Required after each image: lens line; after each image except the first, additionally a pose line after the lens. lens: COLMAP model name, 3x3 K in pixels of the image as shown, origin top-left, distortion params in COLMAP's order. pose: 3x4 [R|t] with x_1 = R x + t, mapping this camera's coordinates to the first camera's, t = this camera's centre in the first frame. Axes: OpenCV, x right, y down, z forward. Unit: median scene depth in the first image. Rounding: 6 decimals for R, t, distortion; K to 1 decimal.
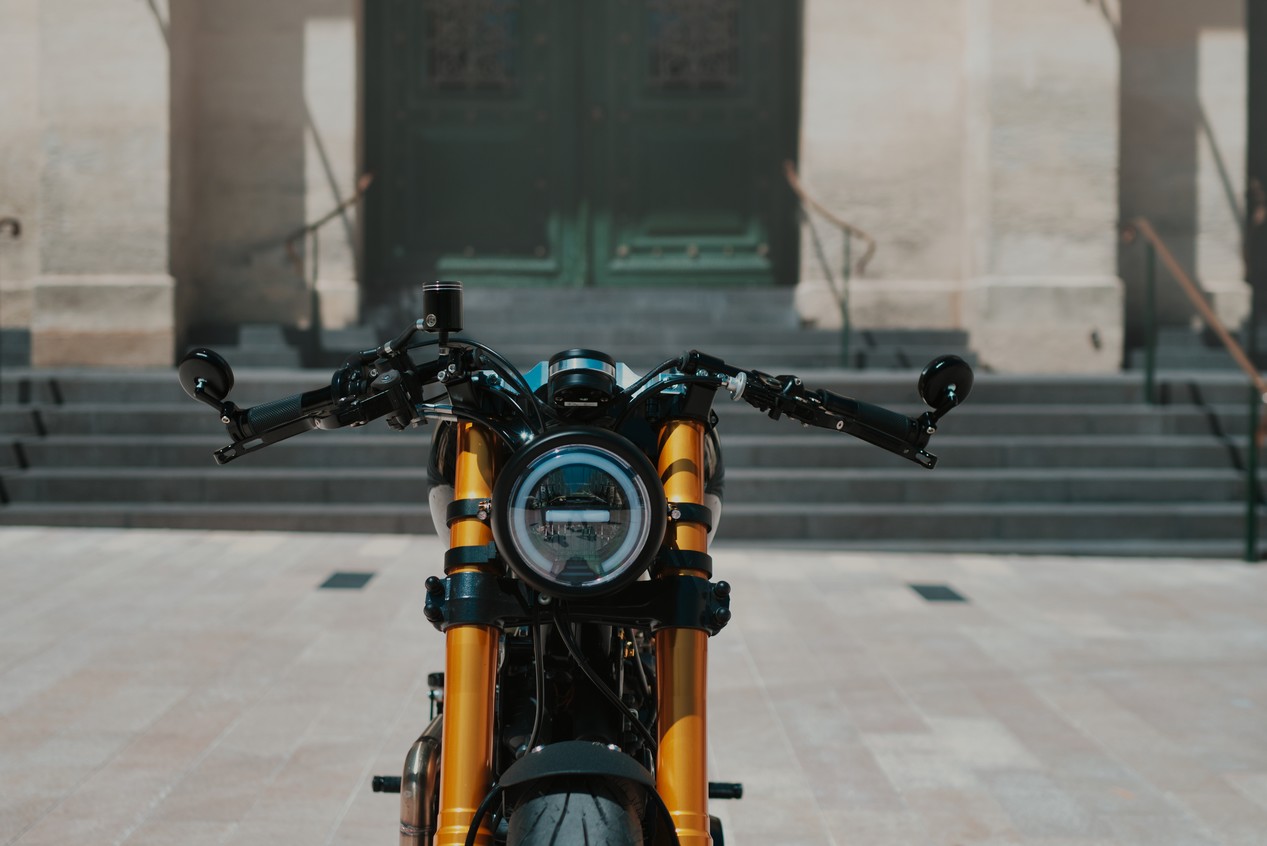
lens RADIAL K [[1805.1, 0, 638.2], [0, 1805.1, 431.6], [0, 0, 1]] dist [-0.046025, 0.000000]
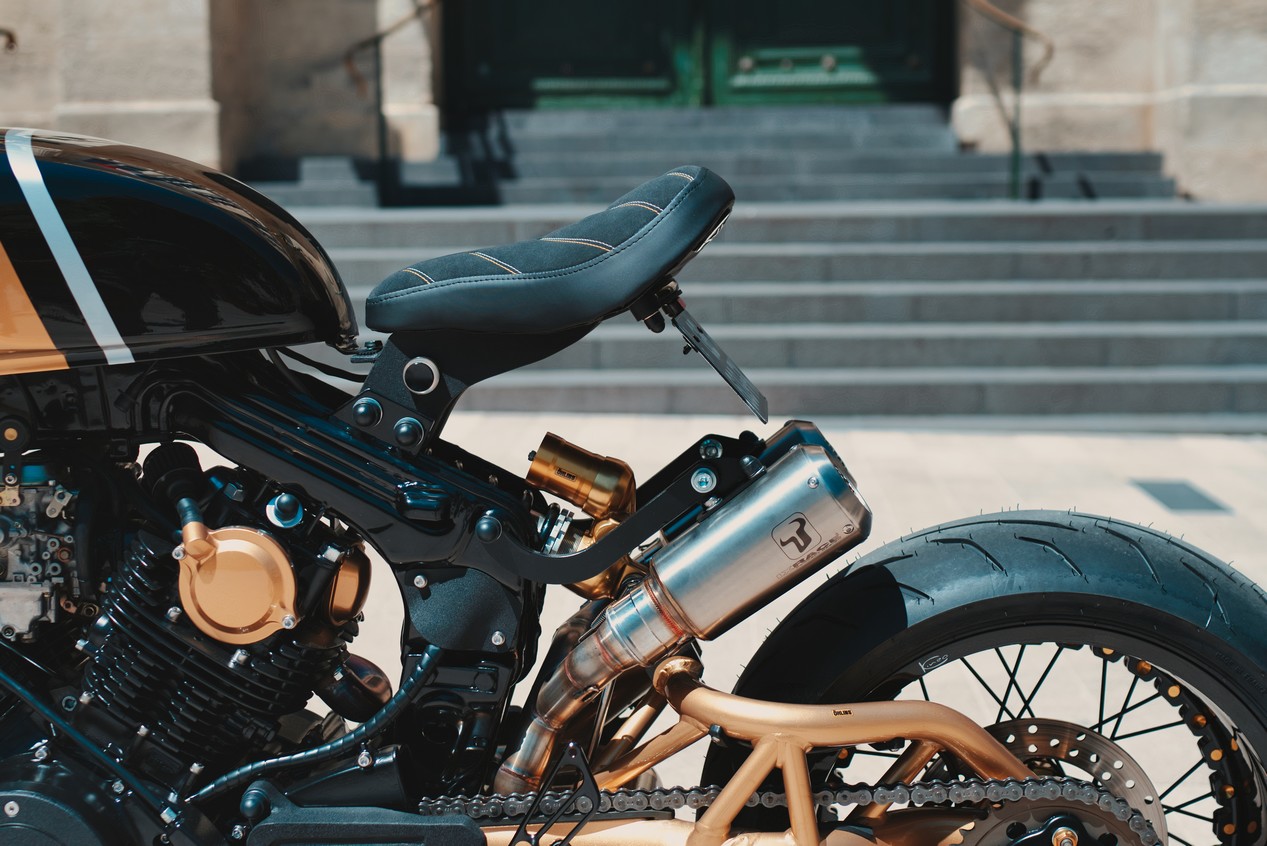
lens RADIAL K [[1805.1, 0, 641.7], [0, 1805.1, 434.7], [0, 0, 1]] dist [-0.046025, 0.000000]
pose [[0.997807, -0.004765, -0.066024, -0.002654], [0.010485, 0.996190, 0.086572, -0.000590], [0.065360, -0.087074, 0.994055, 0.154666]]
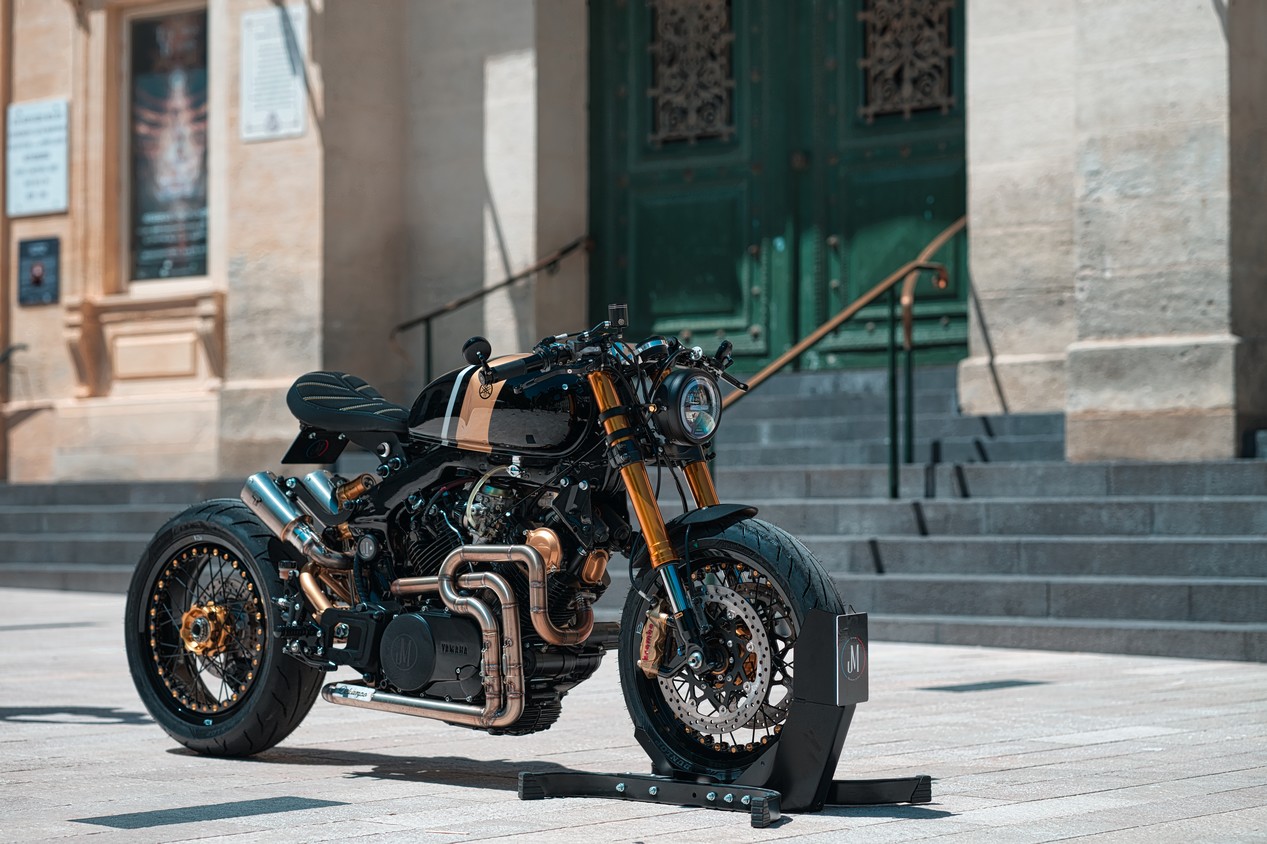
lens RADIAL K [[2957.4, 0, 635.8], [0, 2957.4, 418.4], [0, 0, 1]] dist [0.061542, 0.000000]
pose [[0.750624, -0.027501, -0.660157, 0.345144], [-0.022559, 0.997484, -0.067203, 0.033344], [0.660345, 0.065337, 0.748115, -0.047991]]
